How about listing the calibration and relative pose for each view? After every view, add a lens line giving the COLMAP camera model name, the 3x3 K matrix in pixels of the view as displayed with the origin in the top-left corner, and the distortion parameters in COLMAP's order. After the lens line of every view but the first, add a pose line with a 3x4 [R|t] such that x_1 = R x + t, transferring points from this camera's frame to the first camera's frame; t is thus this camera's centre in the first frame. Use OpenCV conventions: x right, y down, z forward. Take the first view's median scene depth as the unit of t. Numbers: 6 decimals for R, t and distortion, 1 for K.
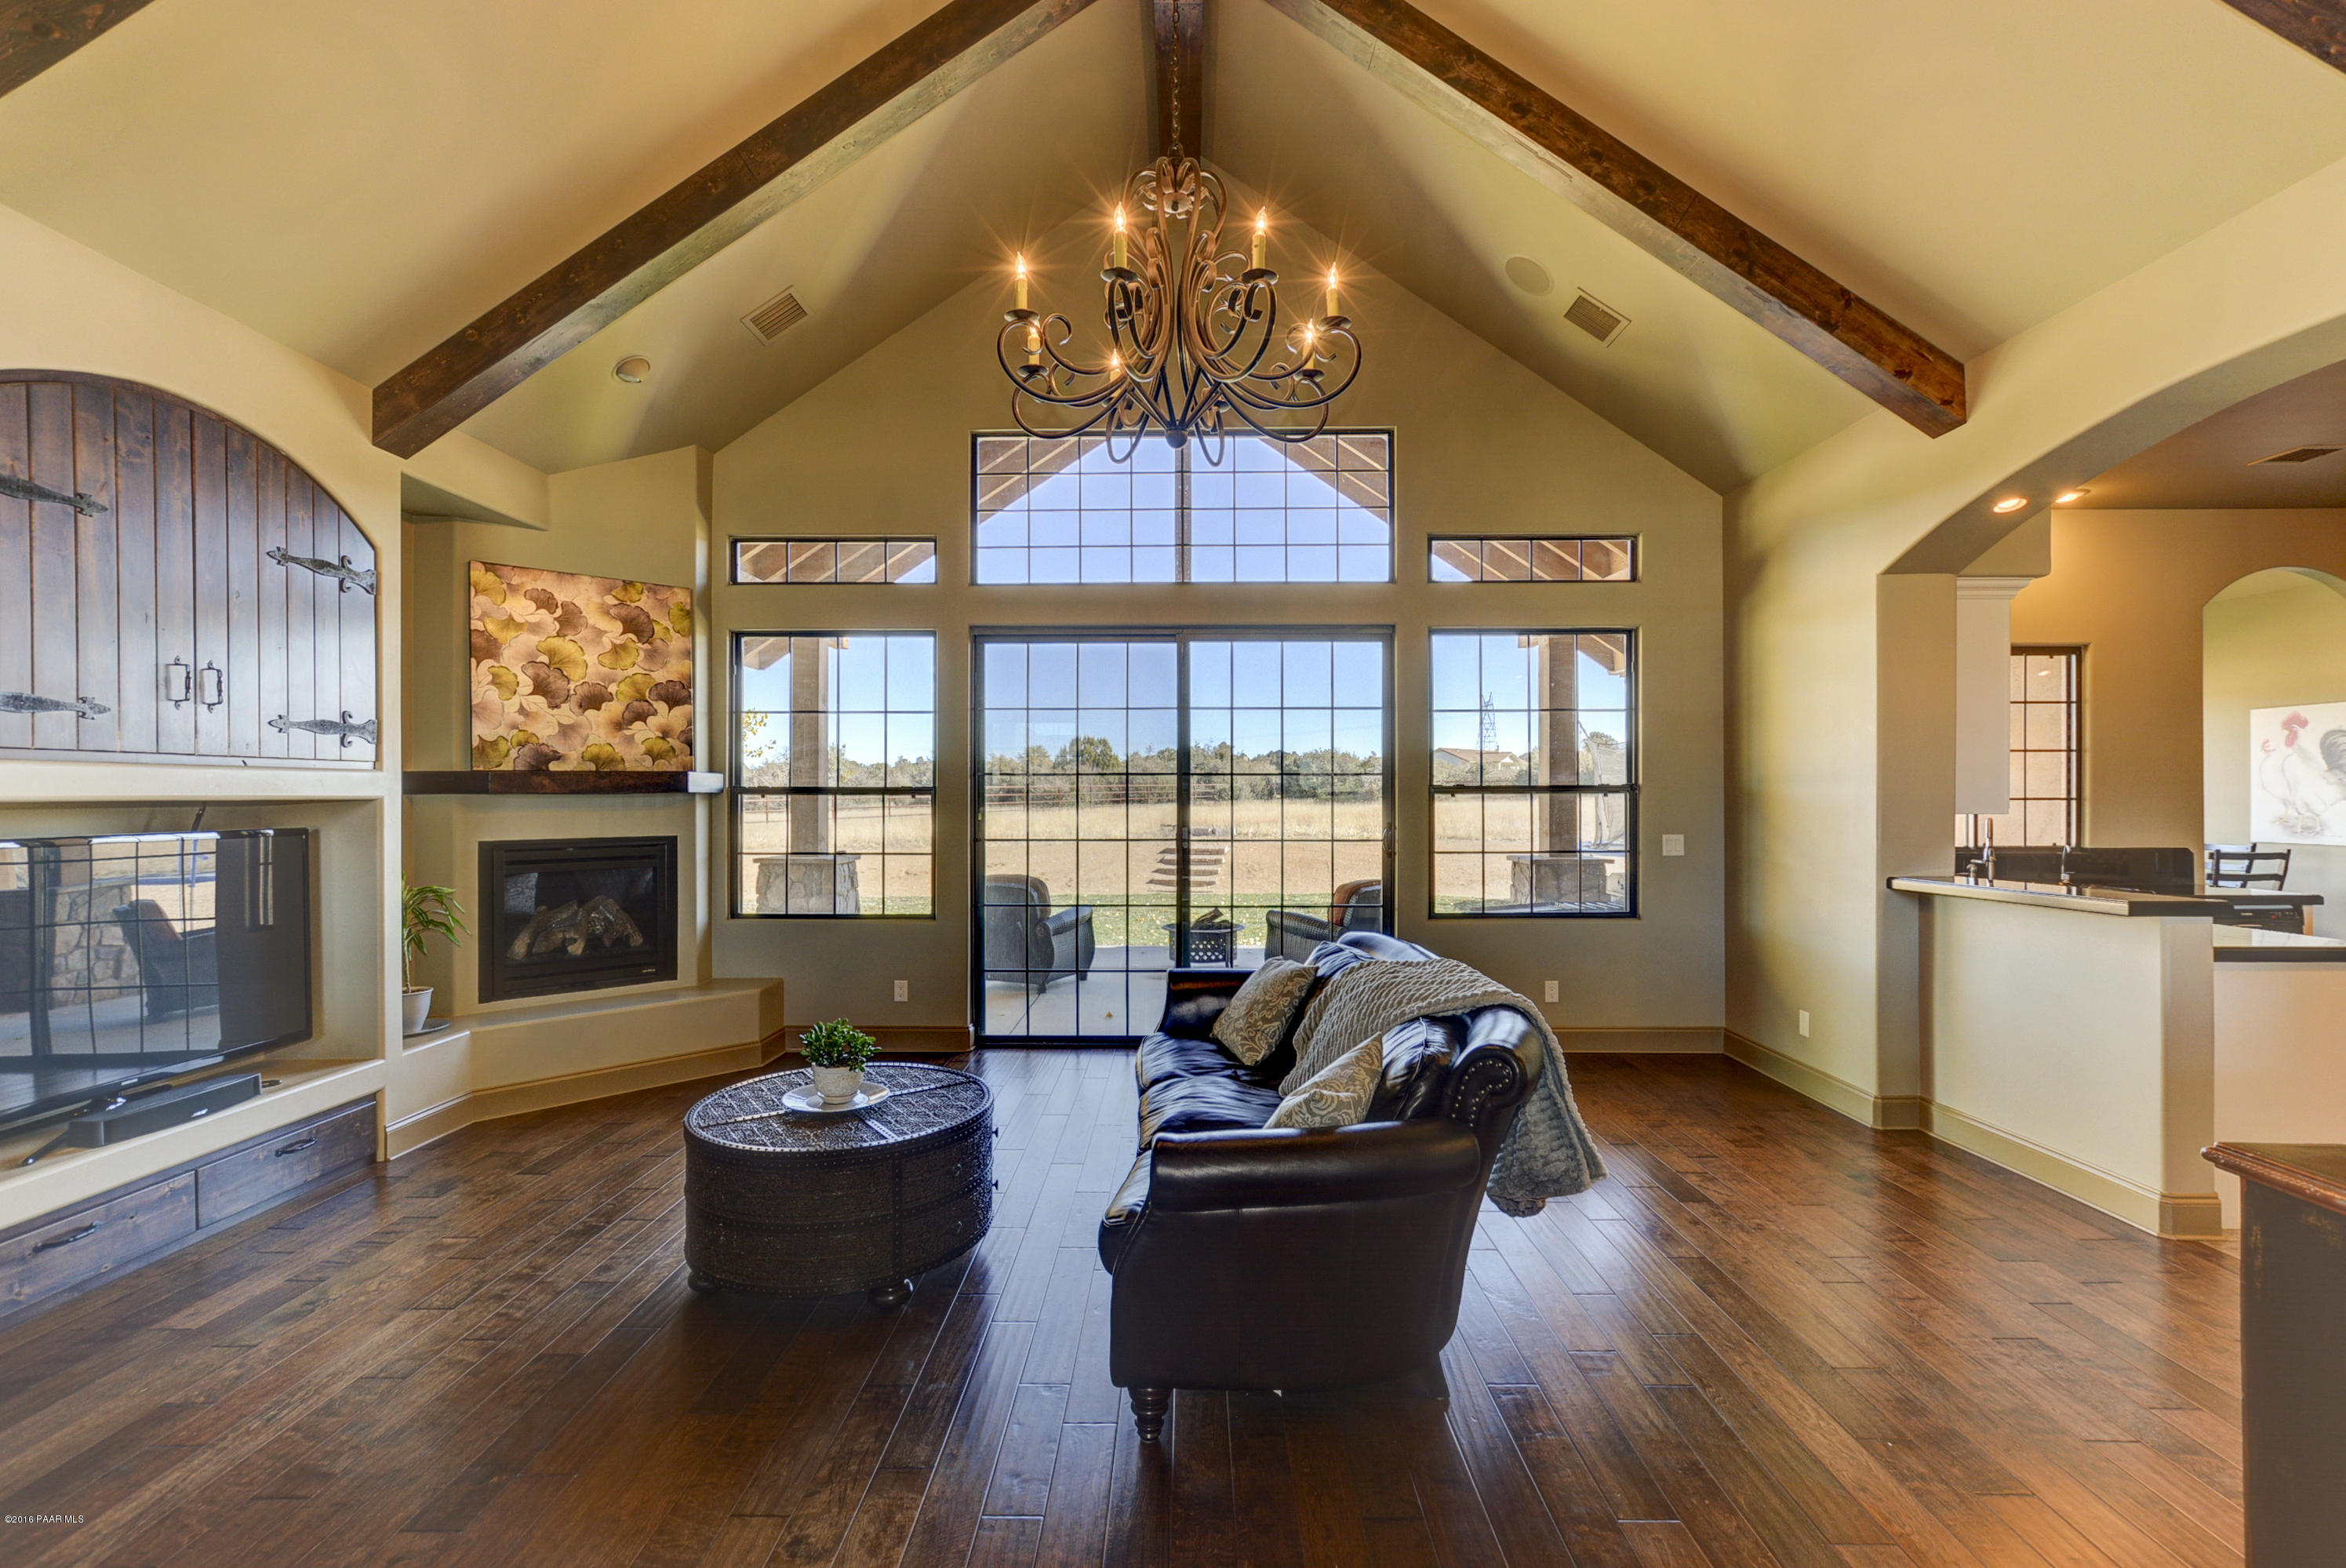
lens RADIAL K [[1041.6, 0, 1203.9], [0, 1041.6, 797.8], [0, 0, 1]] dist [-0.010983, 0.006453]
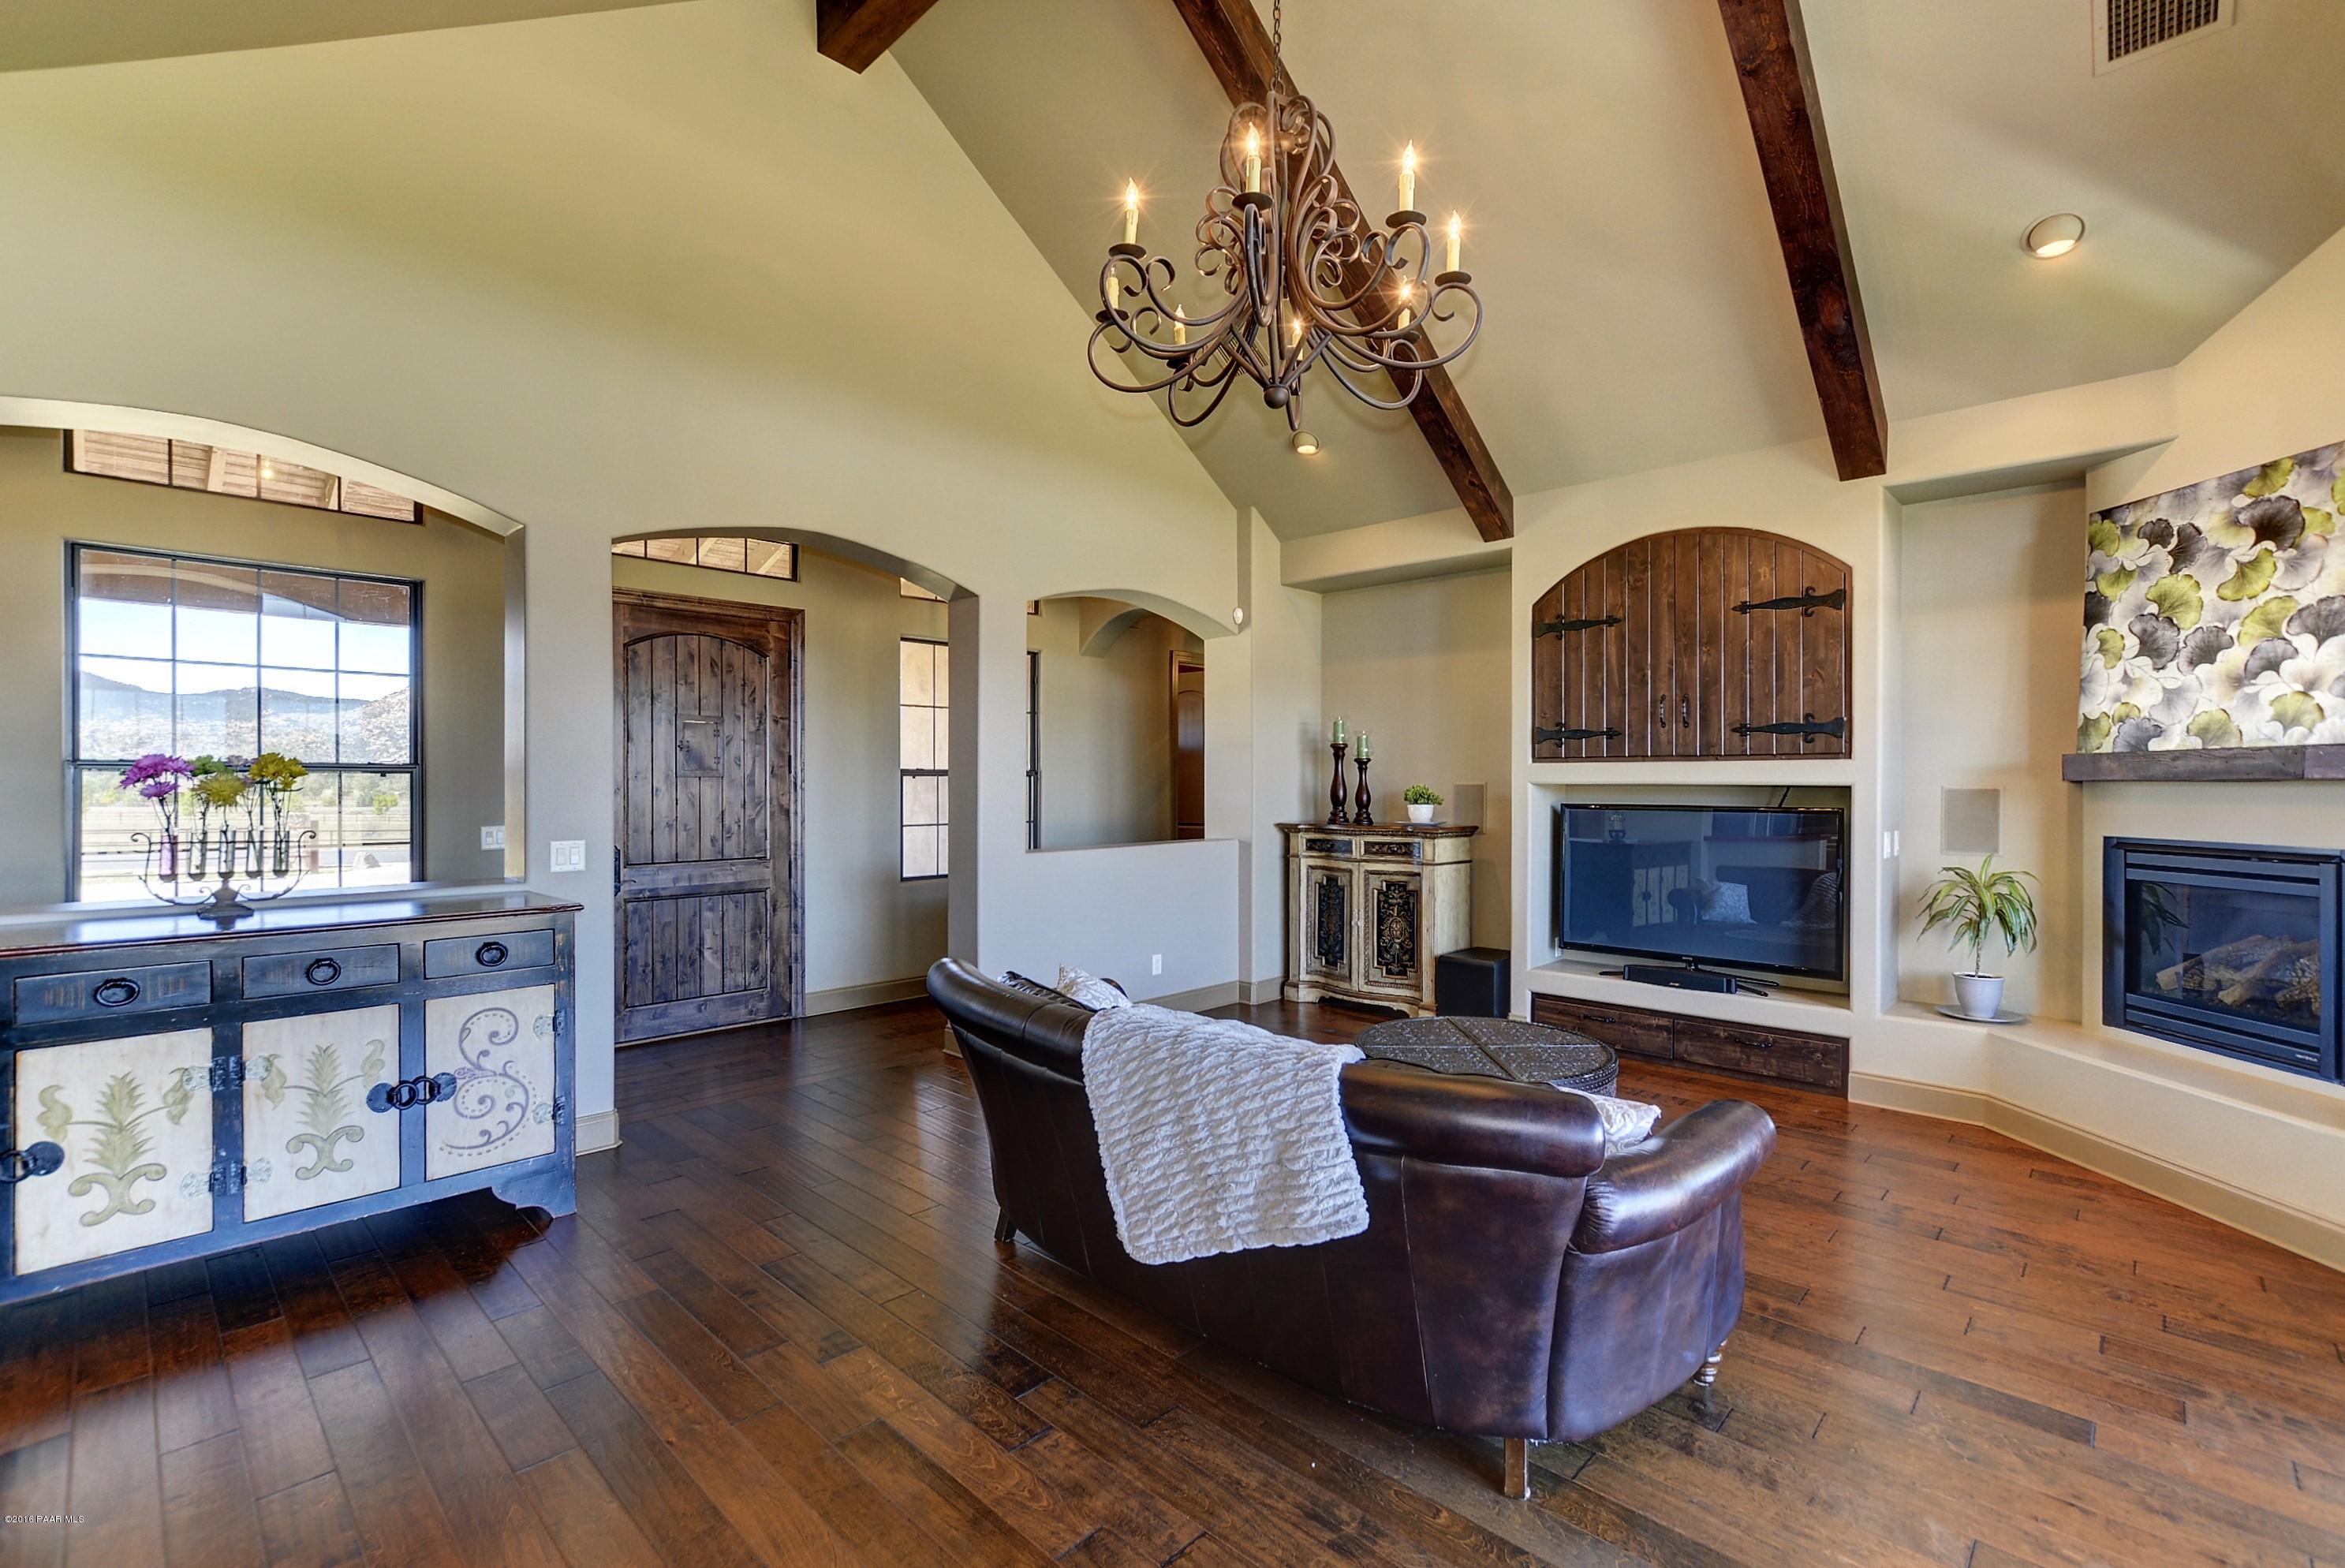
lens RADIAL K [[1041.1, 0, 1169.9], [0, 1041.1, 791.4], [0, 0, 1]] dist [-0.010983, 0.006453]
pose [[-0.703154, 0.009923, -0.710968, 0.433598], [-0.001260, 0.999884, 0.015201, -0.006405], [0.711037, 0.011585, -0.703060, 0.999323]]
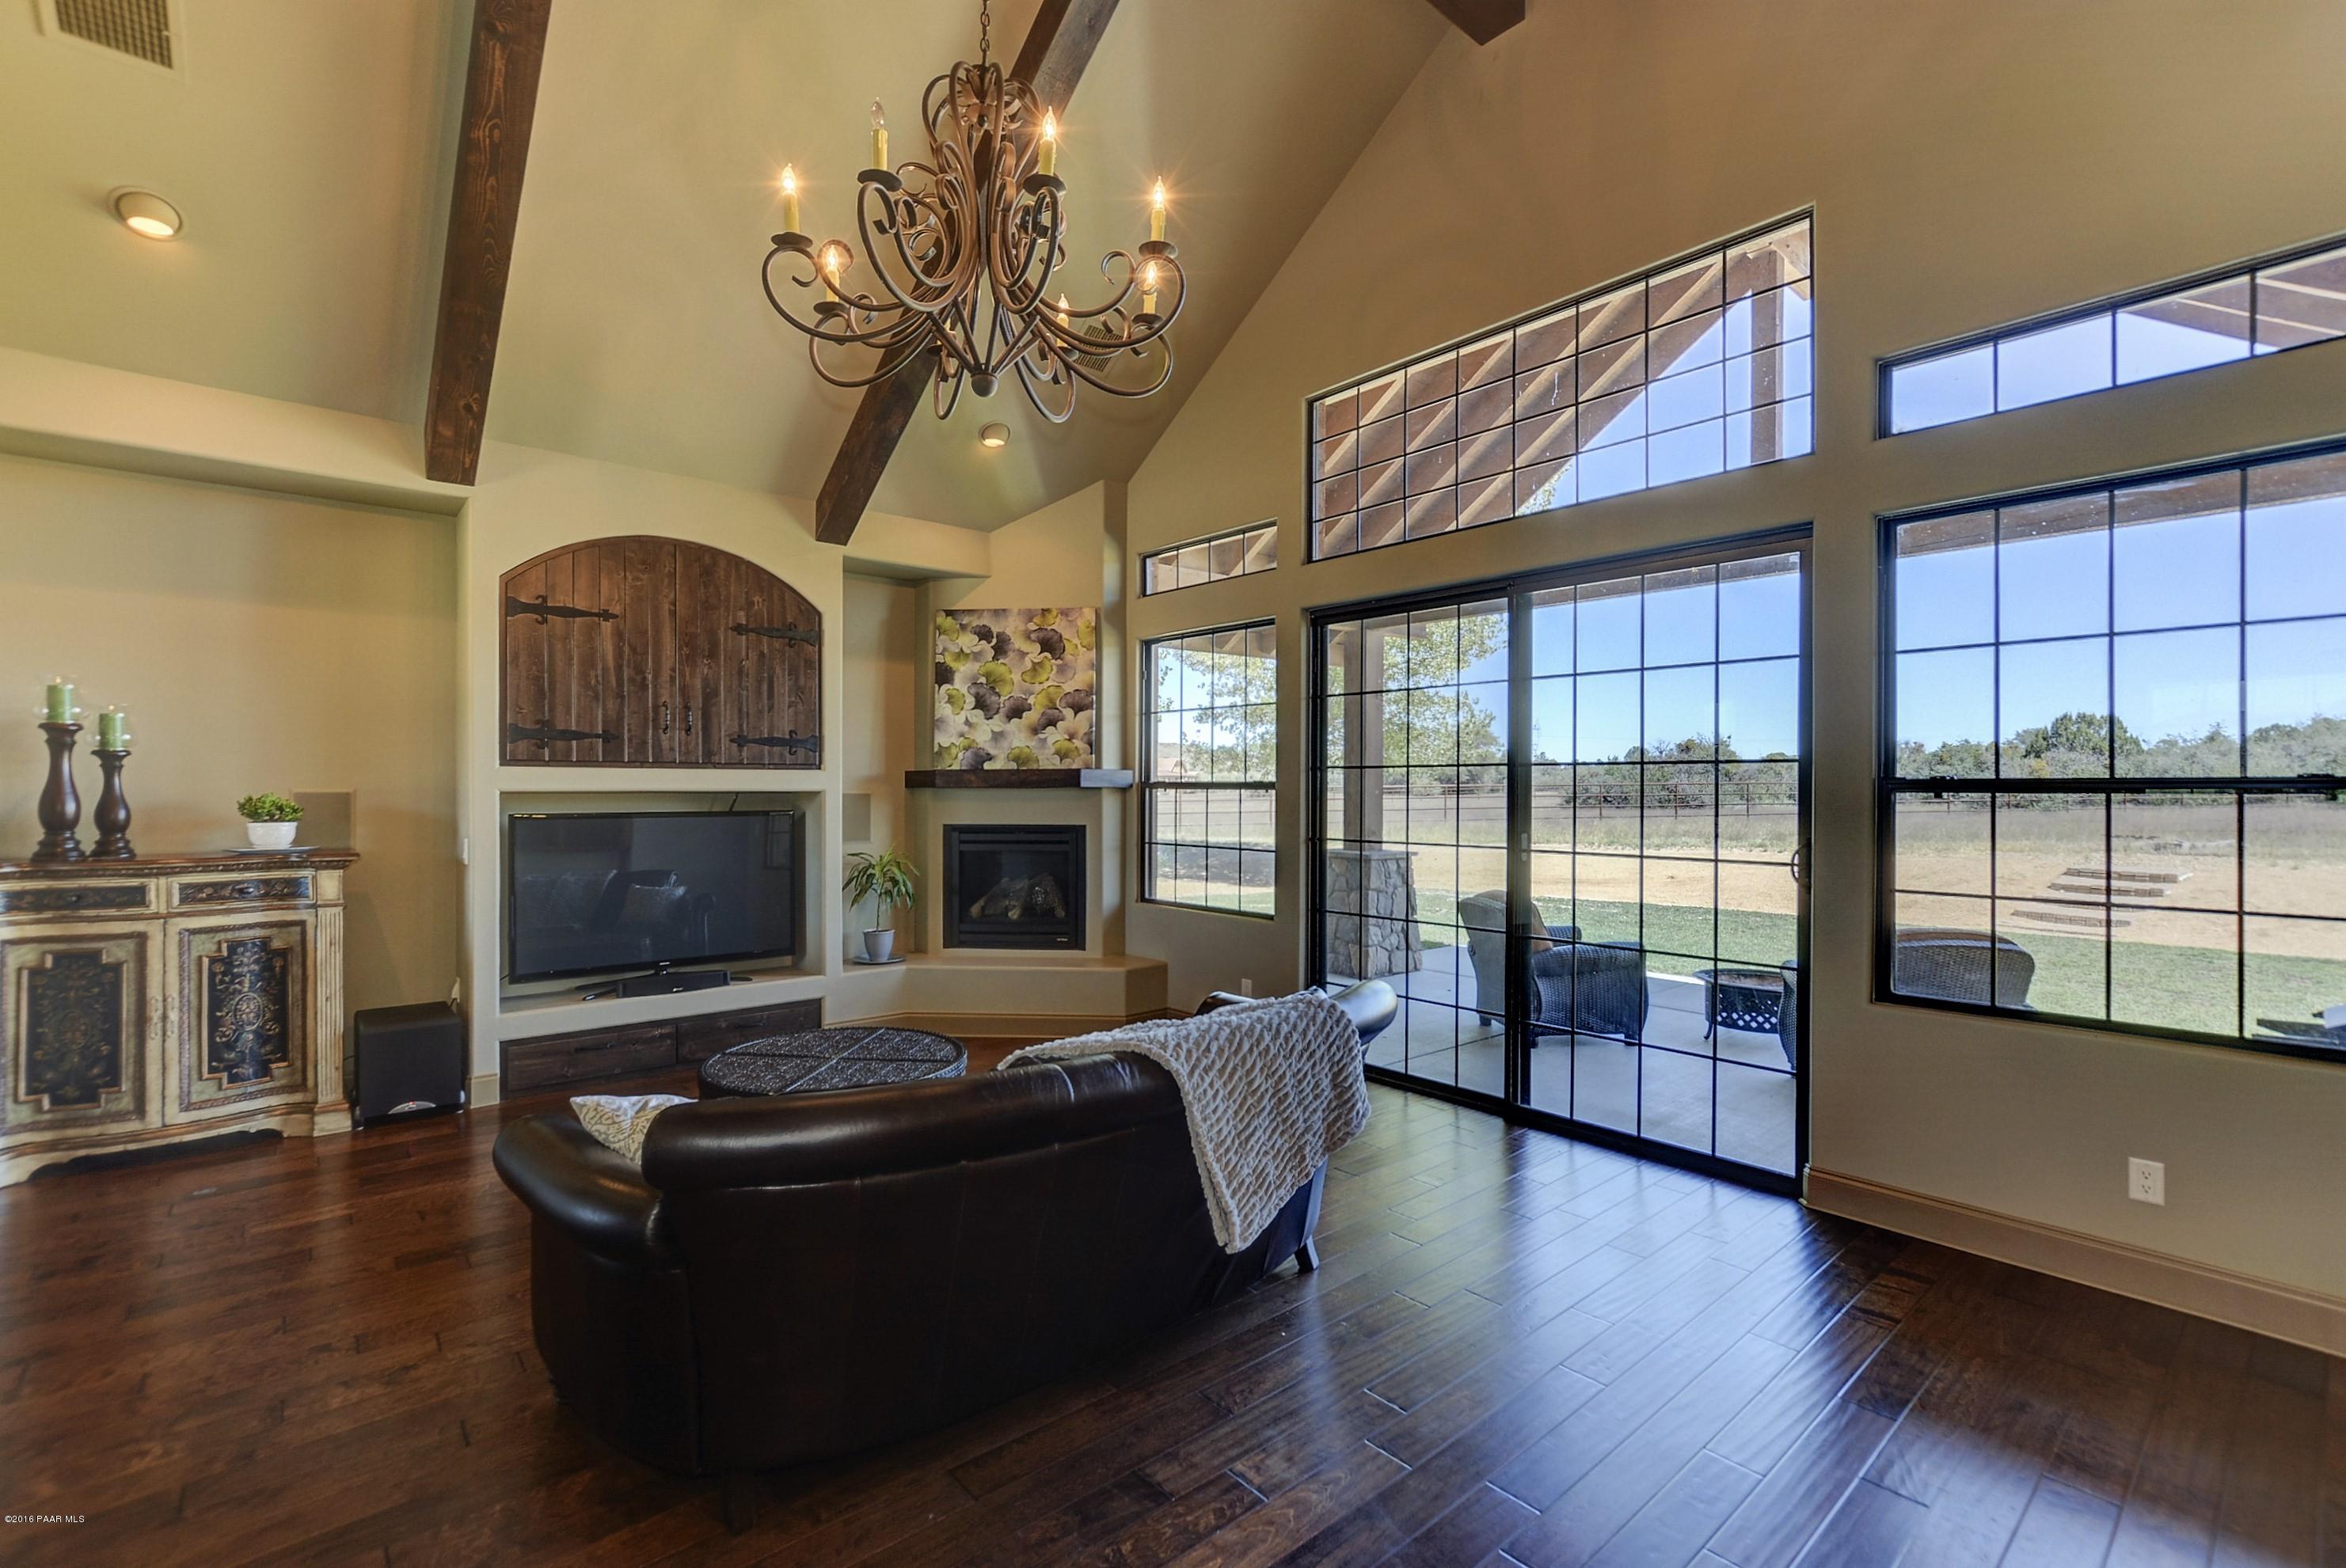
lens RADIAL K [[1041.4, 0, 1179.1], [0, 1041.4, 788.3], [0, 0, 1]] dist [-0.010983, 0.006453]
pose [[0.650152, 0.006341, -0.759778, 0.463545], [-0.007887, 0.999968, 0.001596, -0.006734], [0.759763, 0.004955, 0.650181, 0.354079]]
